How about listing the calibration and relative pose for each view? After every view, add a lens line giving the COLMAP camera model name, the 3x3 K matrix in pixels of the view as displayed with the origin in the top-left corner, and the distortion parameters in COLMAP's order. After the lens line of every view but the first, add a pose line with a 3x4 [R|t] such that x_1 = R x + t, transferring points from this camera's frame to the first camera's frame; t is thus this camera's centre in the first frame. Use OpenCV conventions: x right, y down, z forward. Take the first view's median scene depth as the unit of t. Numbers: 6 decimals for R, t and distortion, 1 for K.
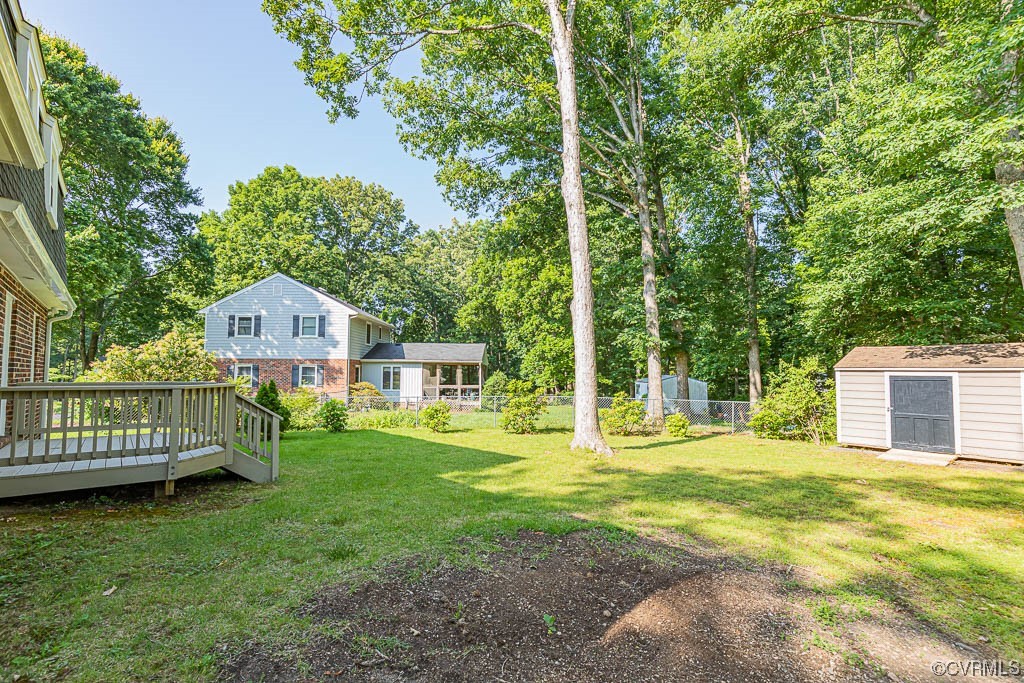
lens RADIAL K [[483.6, 0, 513.3], [0, 483.6, 347.8], [0, 0, 1]] dist [0.007850, -0.000115]
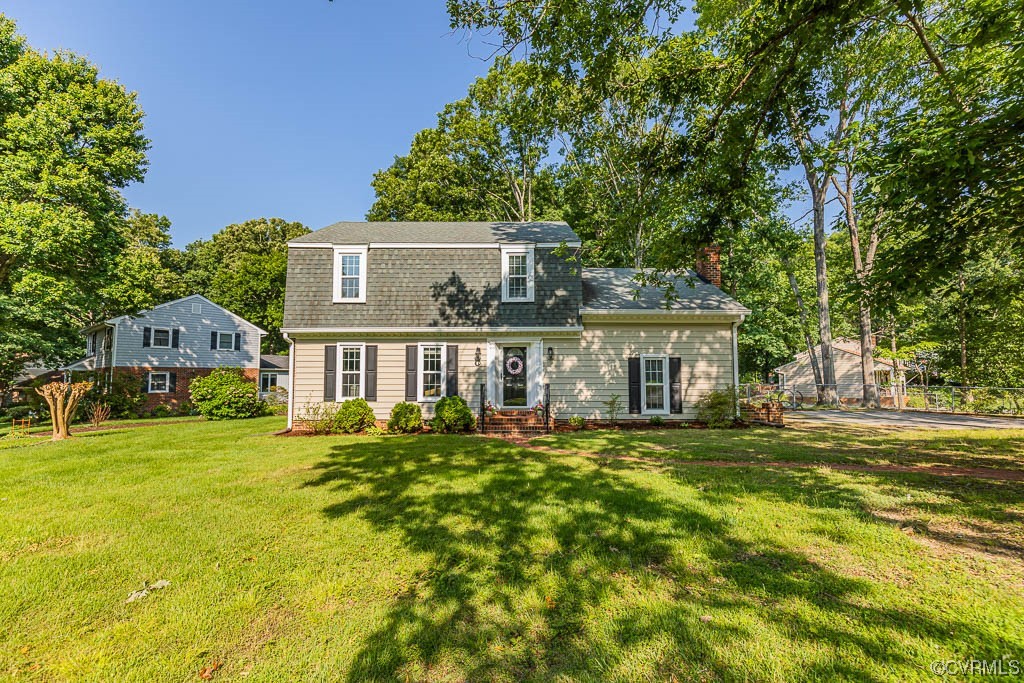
lens RADIAL K [[483.6, 0, 510.7], [0, 483.6, 342.0], [0, 0, 1]] dist [0.007850, -0.000115]
pose [[0.632573, 0.047349, 0.773052, -0.910221], [-0.043551, 0.998725, -0.025534, -0.043889], [-0.773276, -0.017515, 0.633828, -0.323036]]
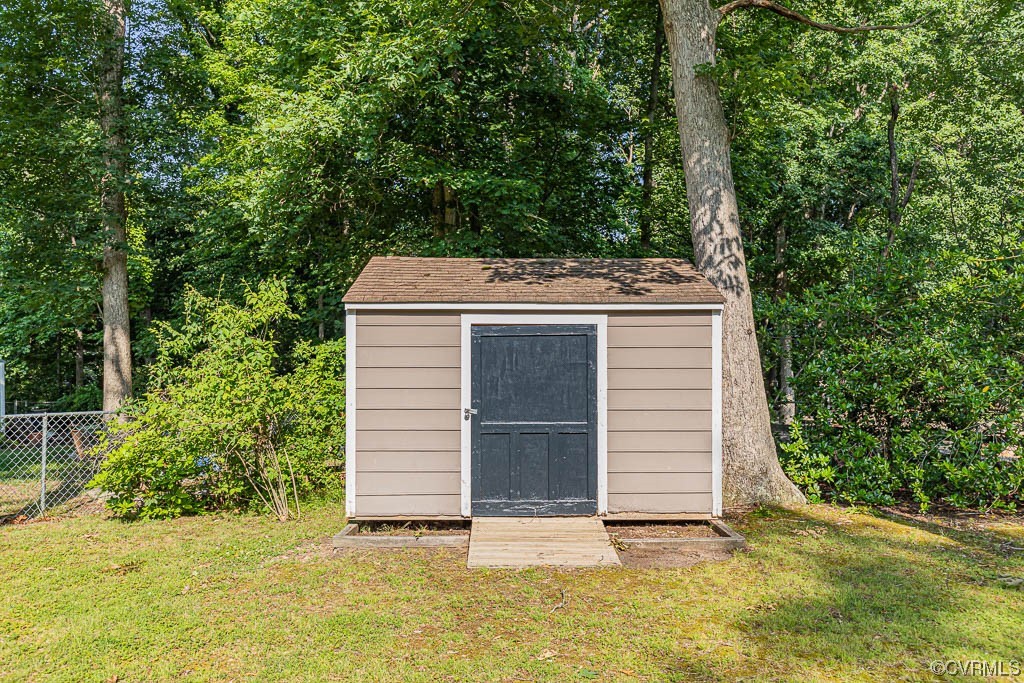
lens RADIAL K [[809.3, 0, 515.8], [0, 809.3, 347.3], [0, 0, 1]] dist [0.001482, -0.003442]
pose [[0.607604, -0.008501, 0.794195, 0.140080], [-0.033451, 0.998782, 0.036283, 0.023846], [-0.793535, -0.048612, 0.606579, 0.277794]]
